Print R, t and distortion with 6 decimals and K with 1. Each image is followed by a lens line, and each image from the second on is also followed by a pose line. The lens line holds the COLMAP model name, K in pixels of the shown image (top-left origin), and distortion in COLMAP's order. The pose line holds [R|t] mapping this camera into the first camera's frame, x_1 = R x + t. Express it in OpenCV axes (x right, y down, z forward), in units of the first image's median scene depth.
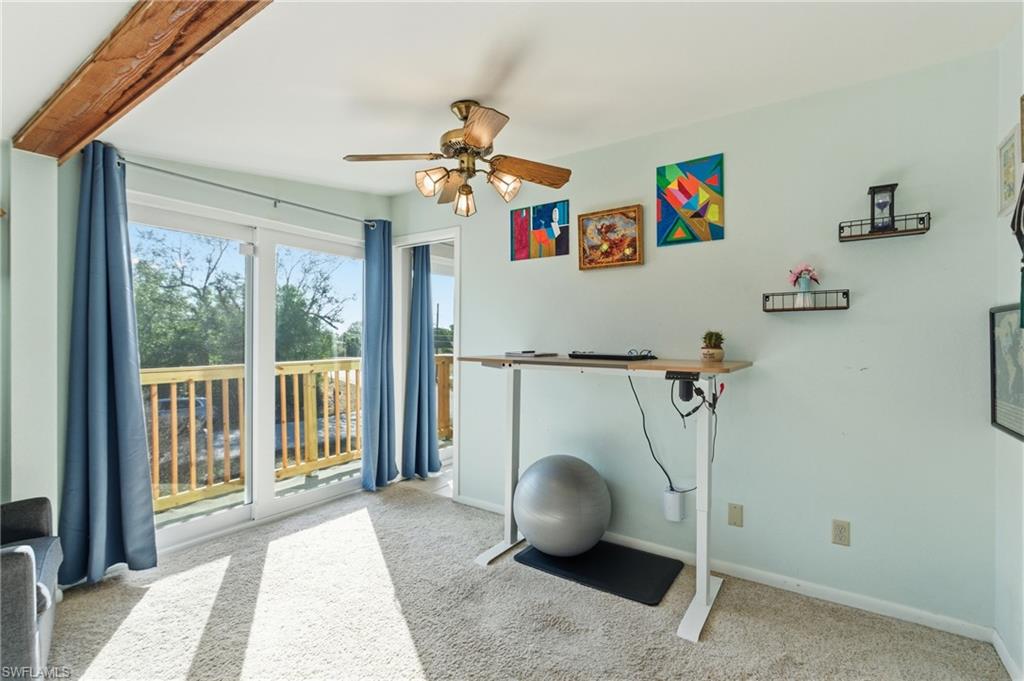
lens RADIAL K [[468.0, 0, 536.5], [0, 468.0, 334.2], [0, 0, 1]] dist [-0.001434, 0.000463]
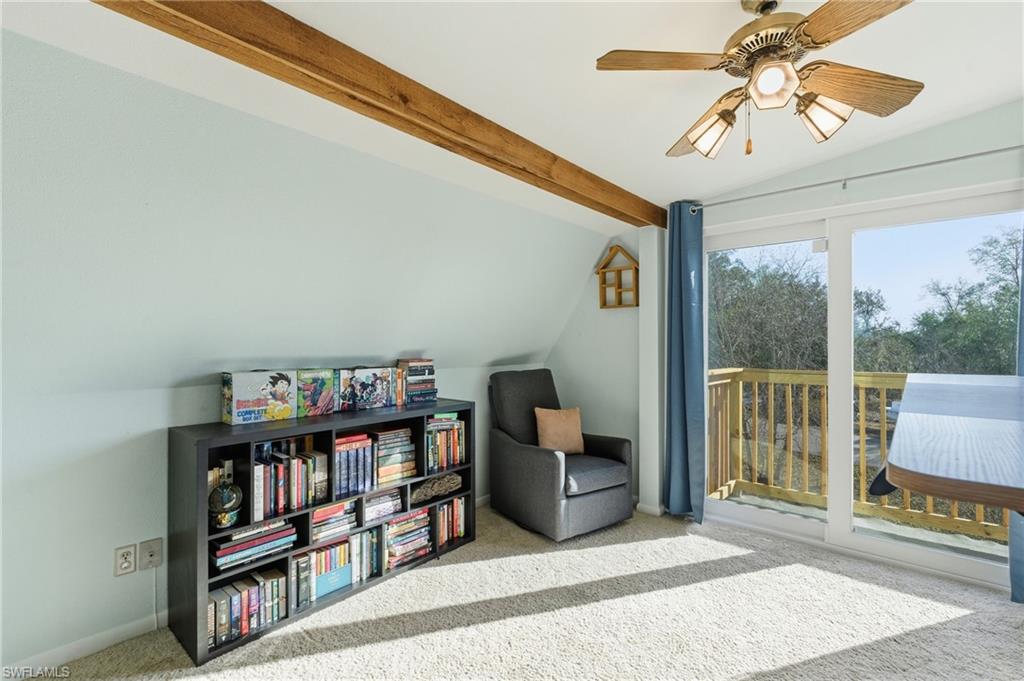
lens RADIAL K [[468.0, 0, 516.0], [0, 468.0, 335.9], [0, 0, 1]] dist [-0.001434, 0.000463]
pose [[-0.117172, -0.007053, -0.993087, 0.445045], [0.001012, 0.999973, -0.007221, -0.007155], [0.993111, -0.001851, -0.117162, 0.561858]]
